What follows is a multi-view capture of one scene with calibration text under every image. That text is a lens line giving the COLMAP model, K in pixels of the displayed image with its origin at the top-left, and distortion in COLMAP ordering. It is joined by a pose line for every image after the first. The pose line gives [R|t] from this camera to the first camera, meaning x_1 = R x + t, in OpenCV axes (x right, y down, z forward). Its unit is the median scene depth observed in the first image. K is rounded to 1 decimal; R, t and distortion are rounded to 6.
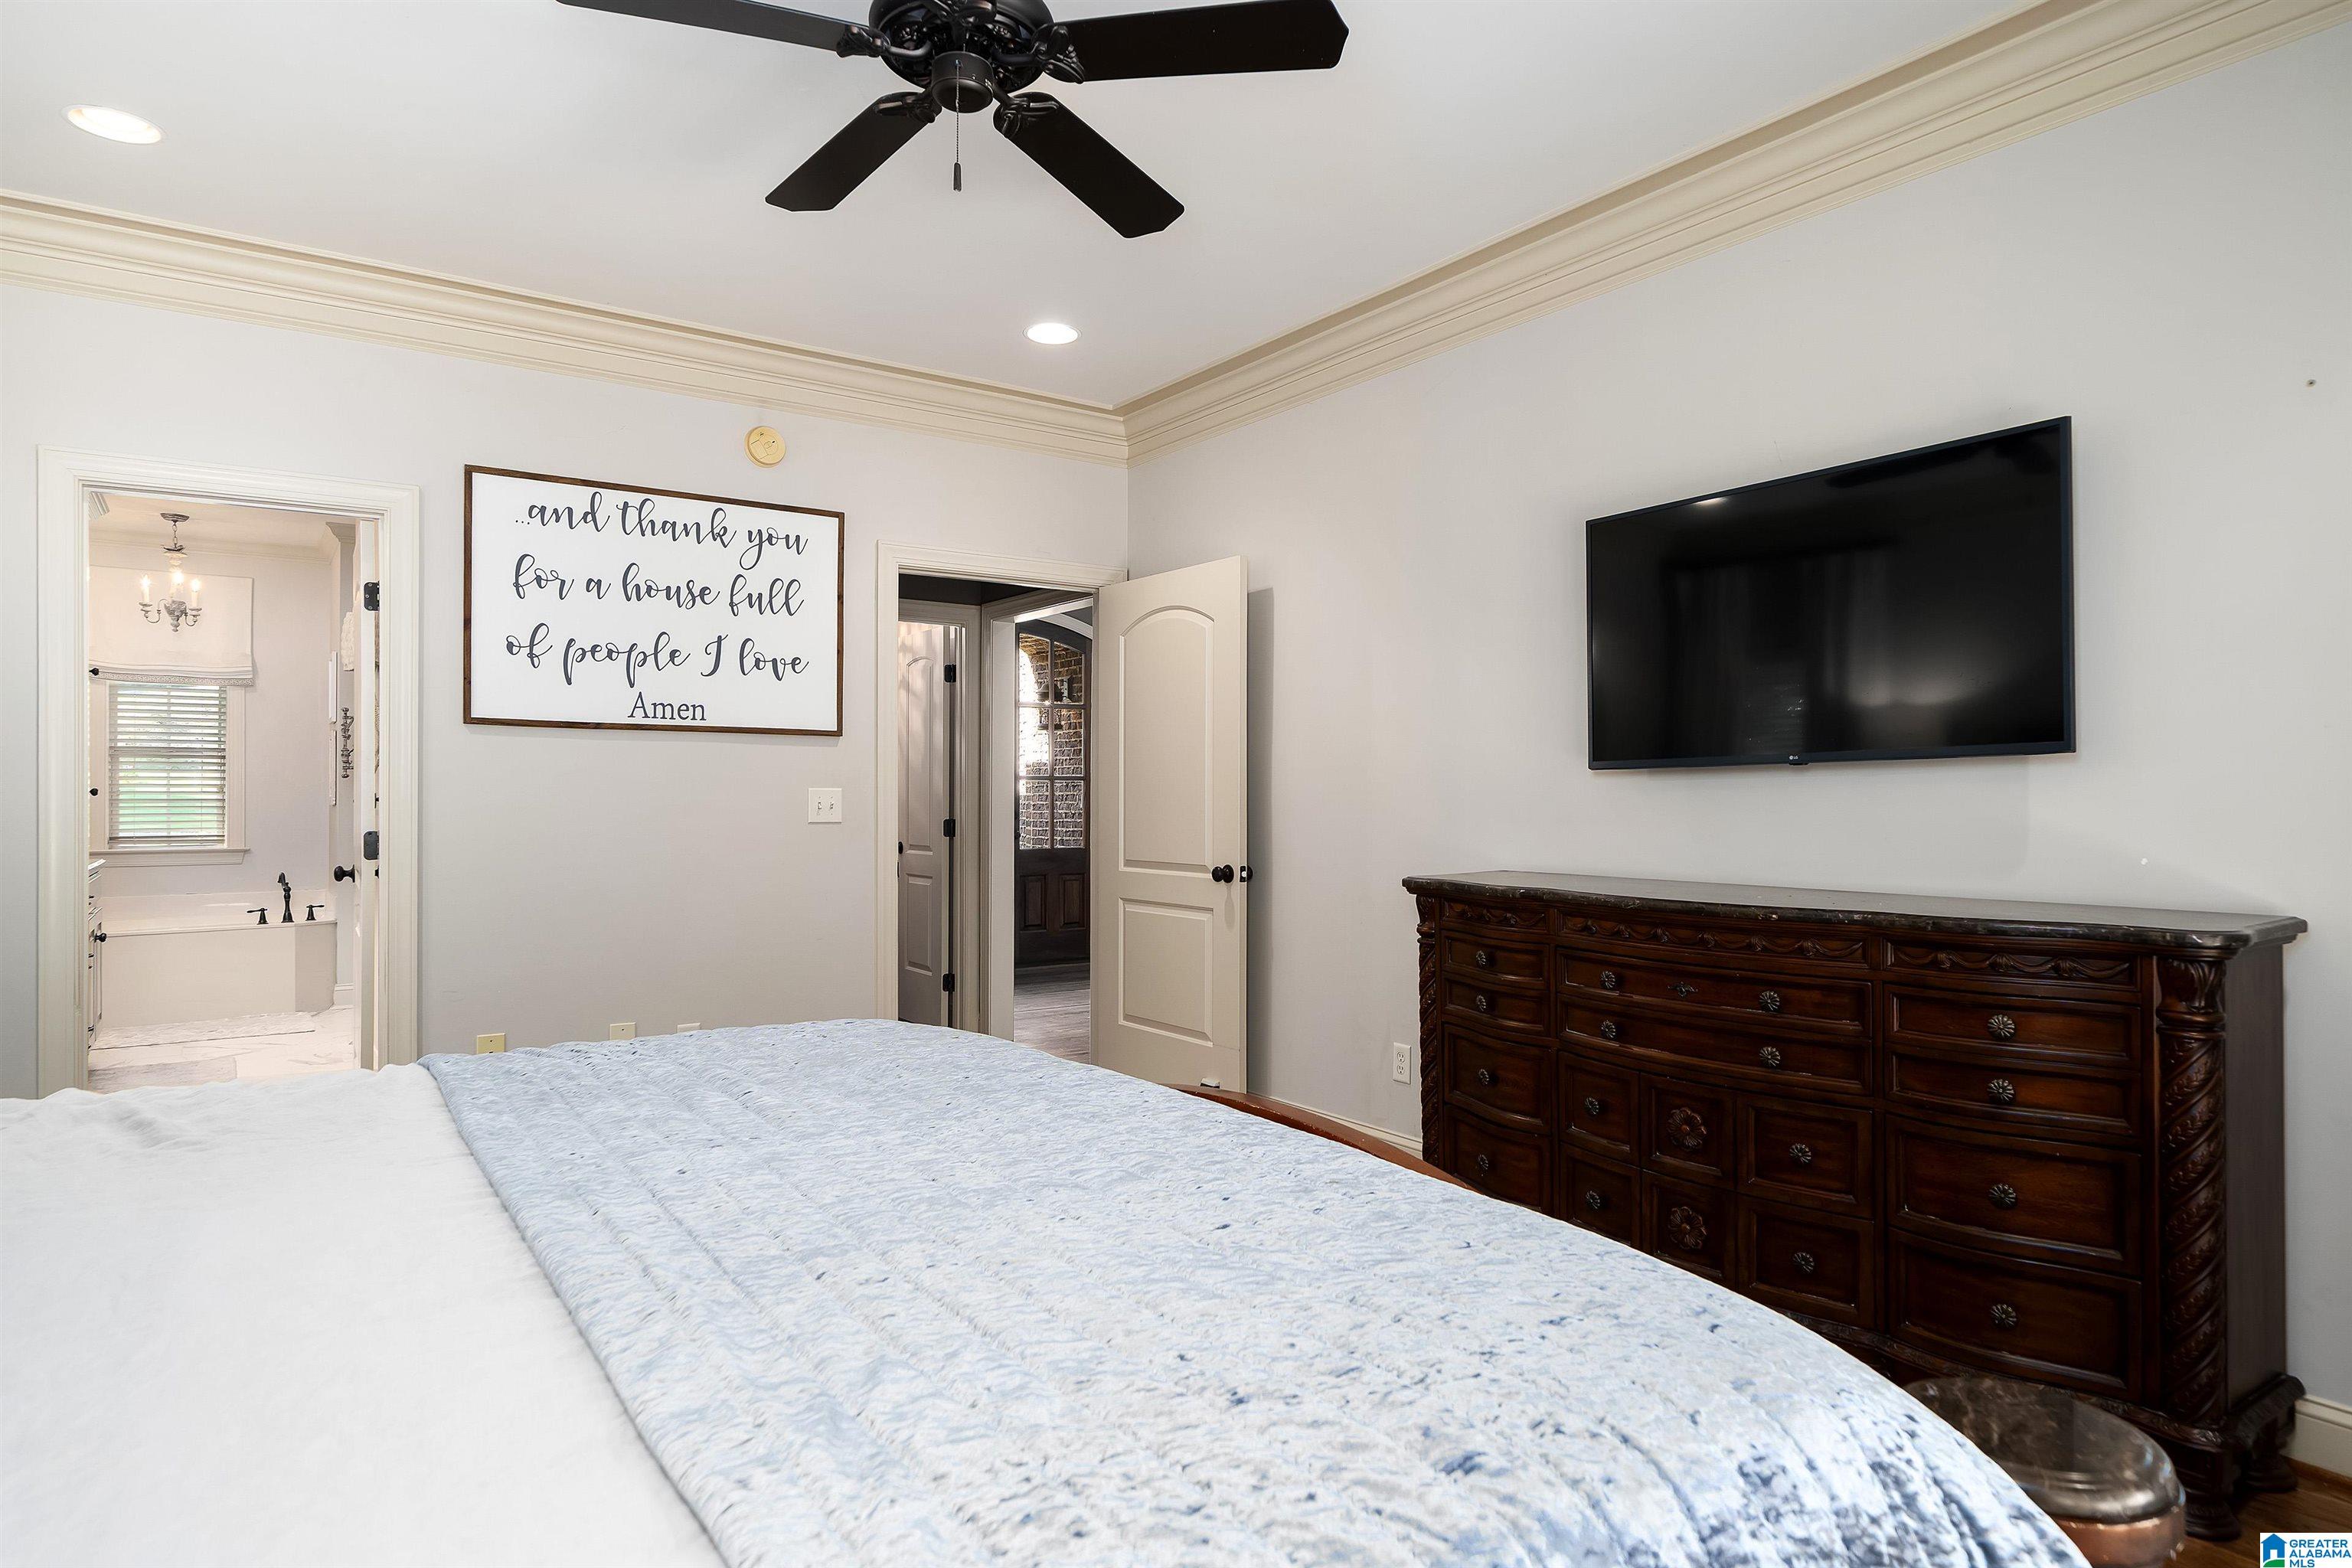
lens RADIAL K [[1356.1, 0, 1176.0], [0, 1356.1, 784.0], [0, 0, 1]] dist [-0.000655, -0.000327]
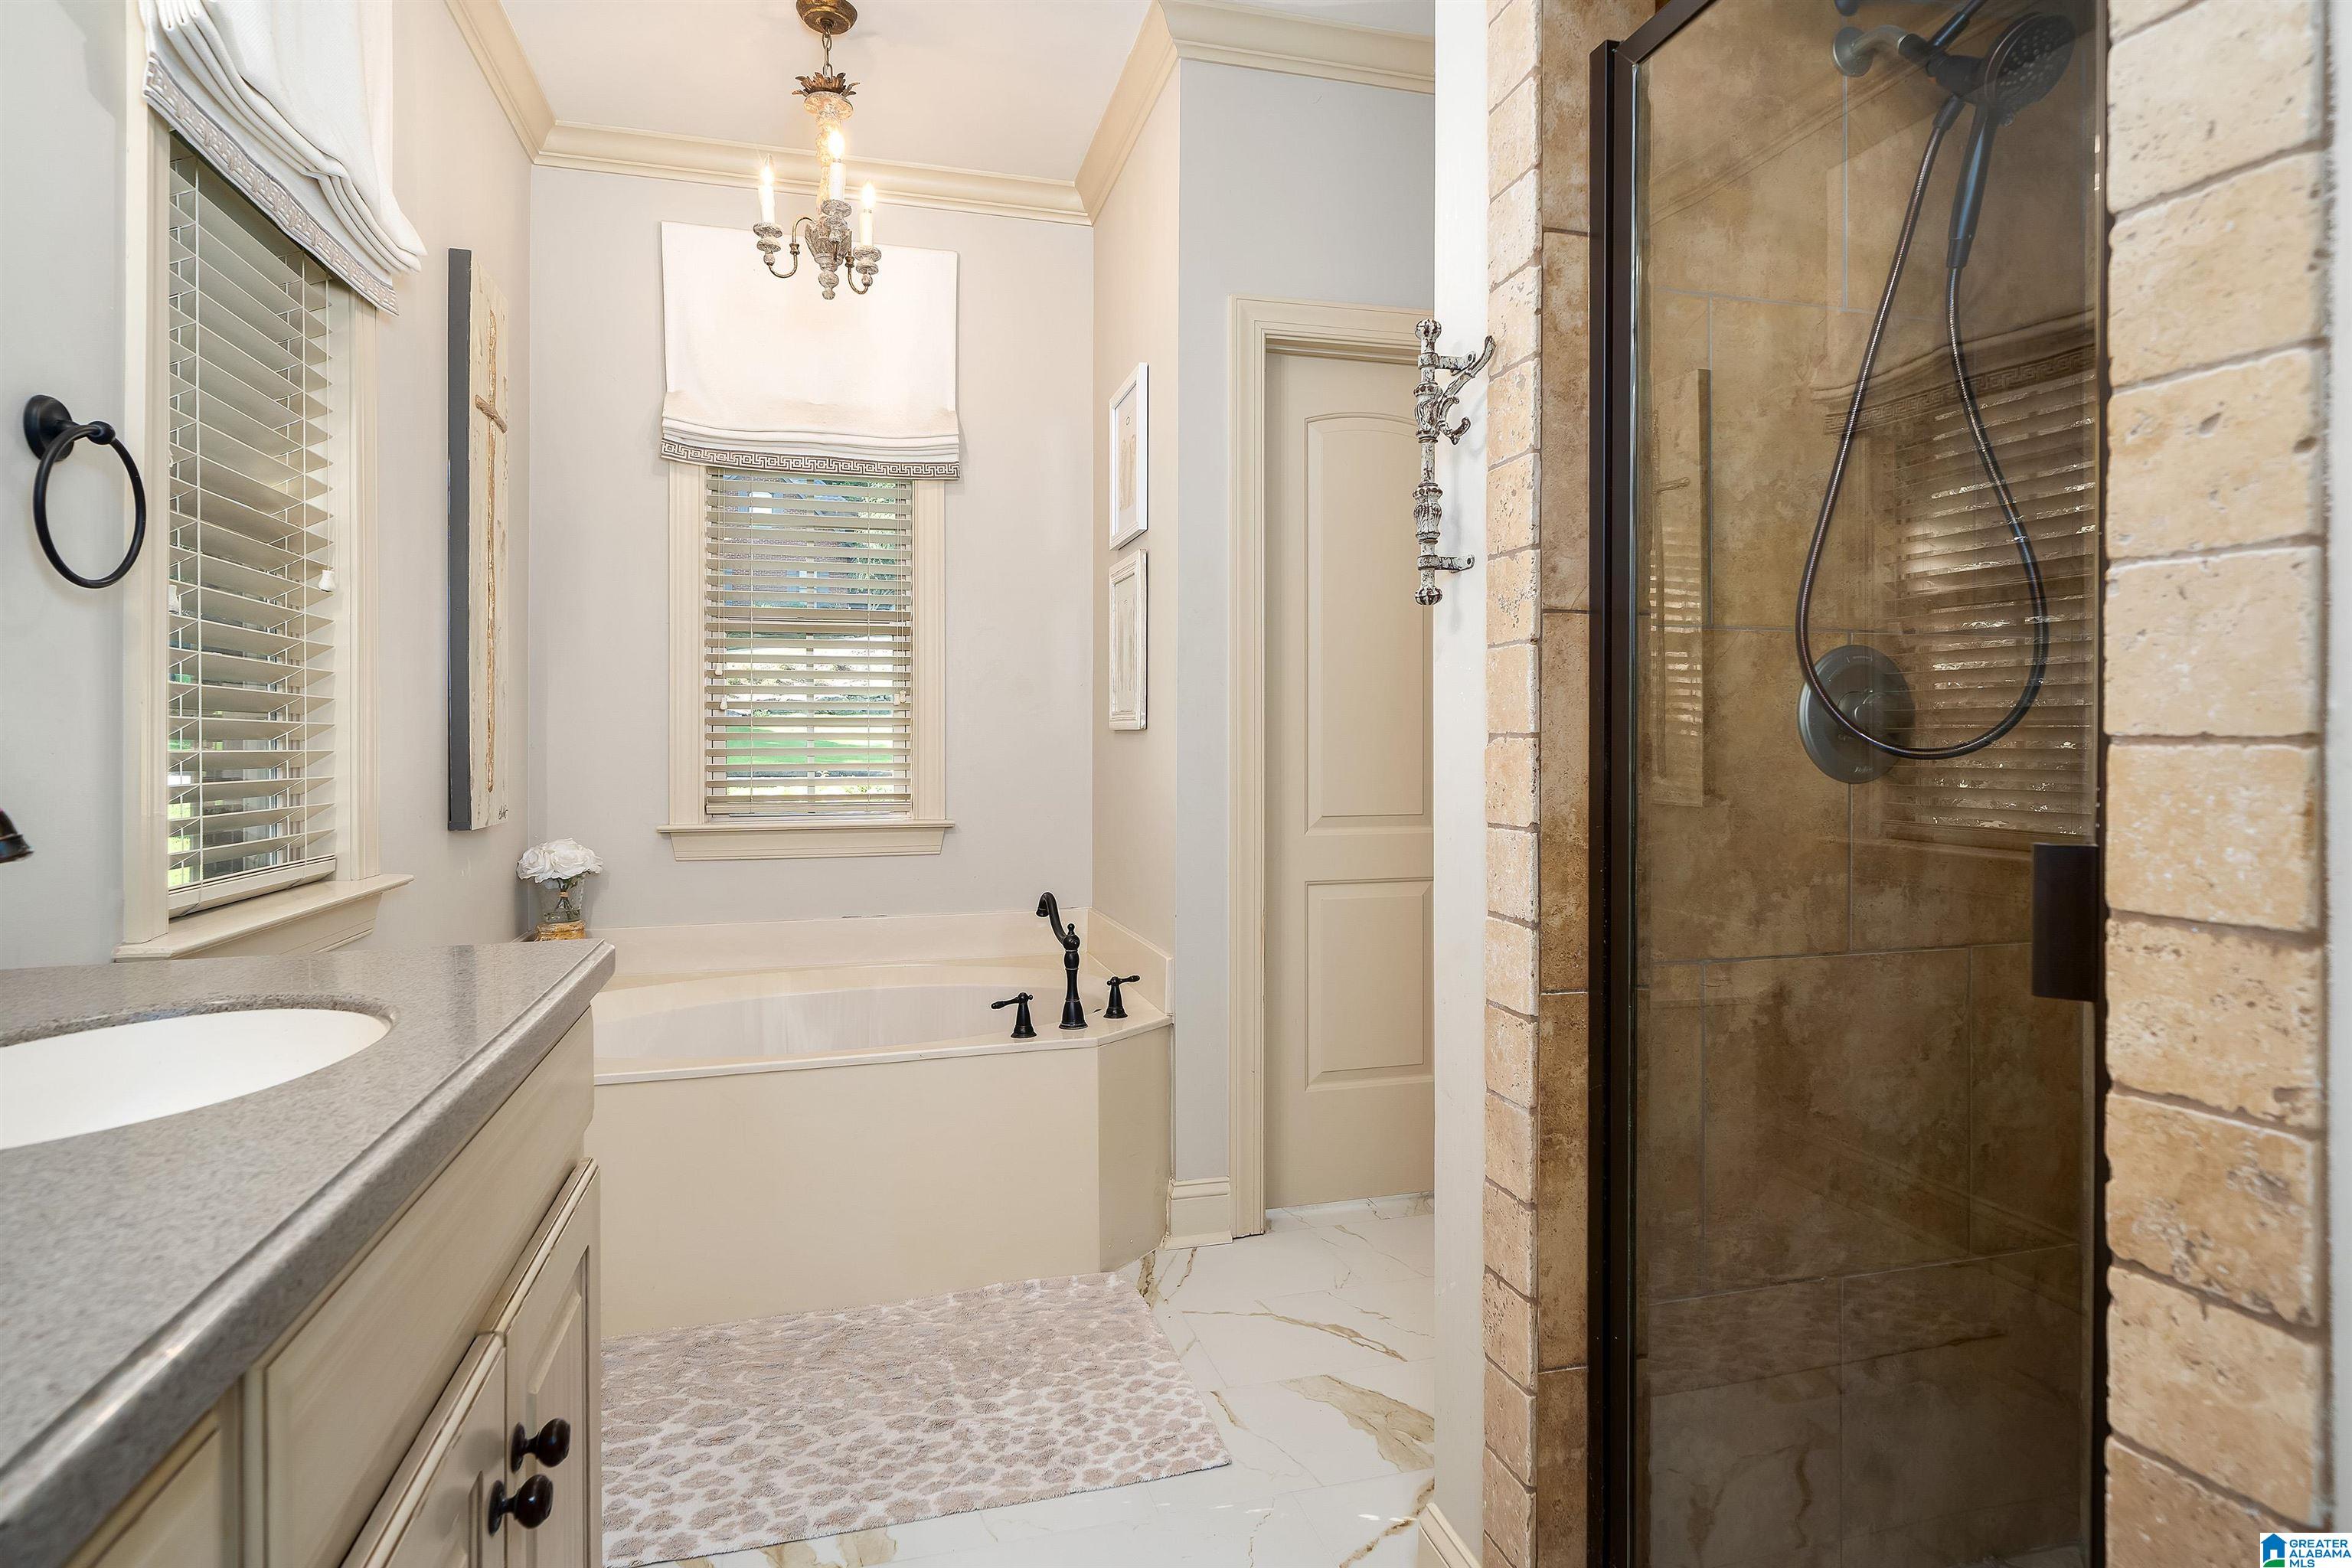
lens RADIAL K [[1224.0, 0, 1176.2], [0, 1224.0, 734.5], [0, 0, 1]] dist [-0.000116, -0.000006]
pose [[0.946013, 0.004676, -0.324095, -0.513656], [-0.003324, 0.999983, 0.004725, 0.016413], [0.324112, -0.003392, 0.946013, 0.677795]]
